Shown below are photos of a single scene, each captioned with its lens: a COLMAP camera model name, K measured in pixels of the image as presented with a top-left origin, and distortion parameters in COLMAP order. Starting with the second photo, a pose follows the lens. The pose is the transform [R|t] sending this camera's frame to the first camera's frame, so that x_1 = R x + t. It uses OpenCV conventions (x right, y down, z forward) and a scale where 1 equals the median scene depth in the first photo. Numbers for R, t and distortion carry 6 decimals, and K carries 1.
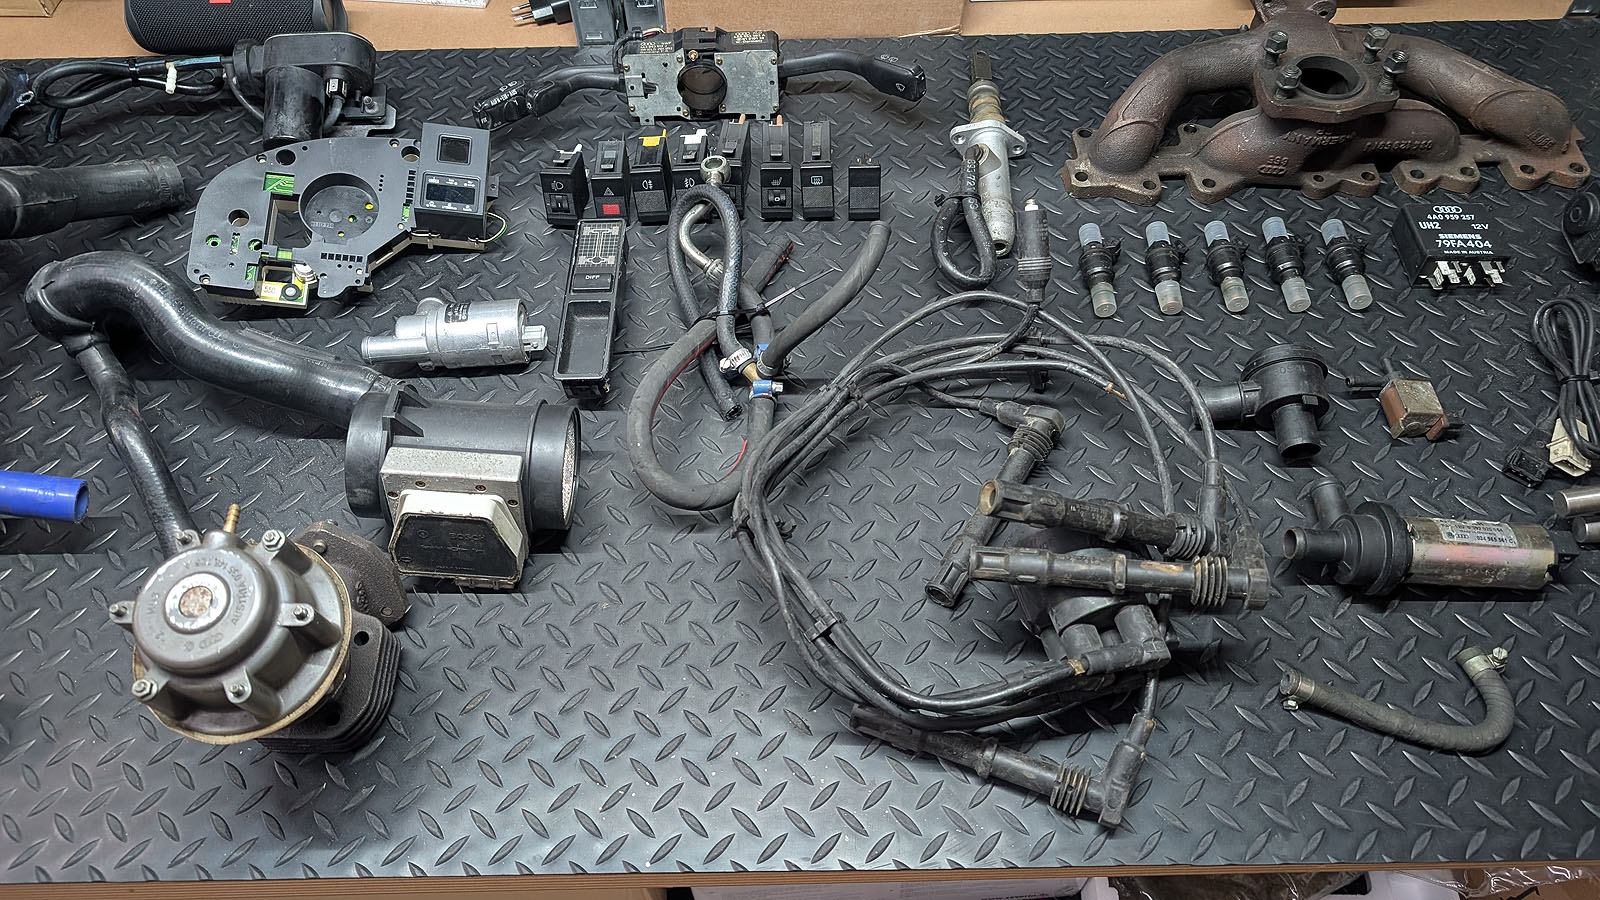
lens RADIAL K [[1165.5, 0, 778.1], [0, 1165.5, 452.0], [0, 0, 1]] dist [0.020746, -0.032112]
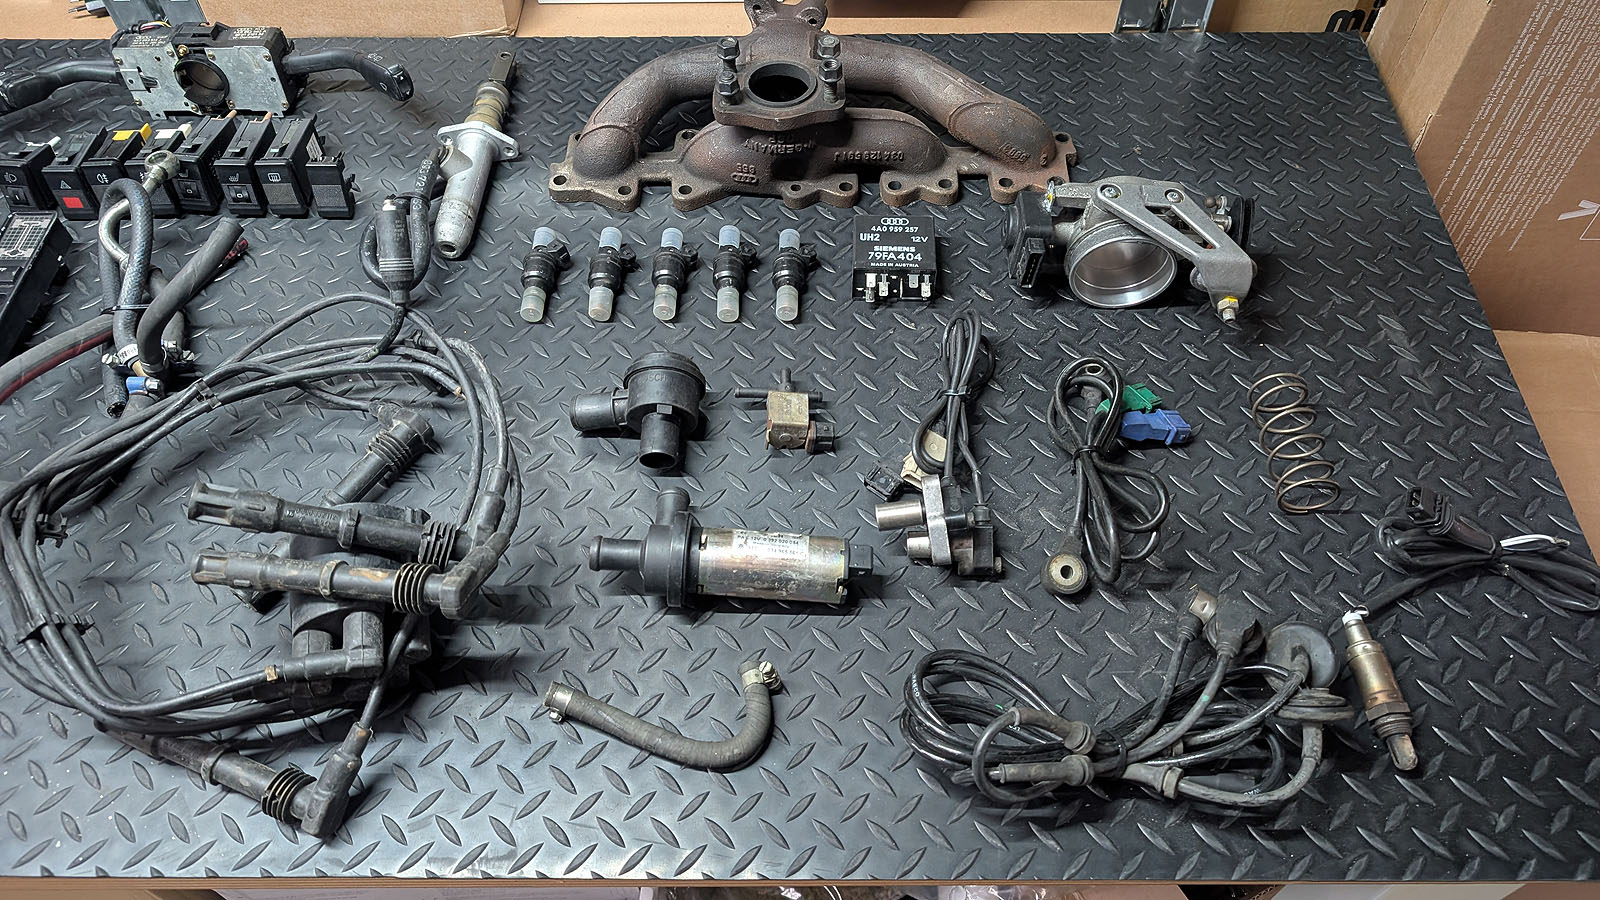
lens RADIAL K [[1165.5, 0, 802.0], [0, 1165.5, 454.3], [0, 0, 1]] dist [0.020746, -0.032112]
pose [[0.999789, 0.019819, 0.005445, 0.496352], [-0.019785, 0.999785, -0.006165, -0.001764], [-0.005566, 0.006056, 0.999966, 0.011137]]
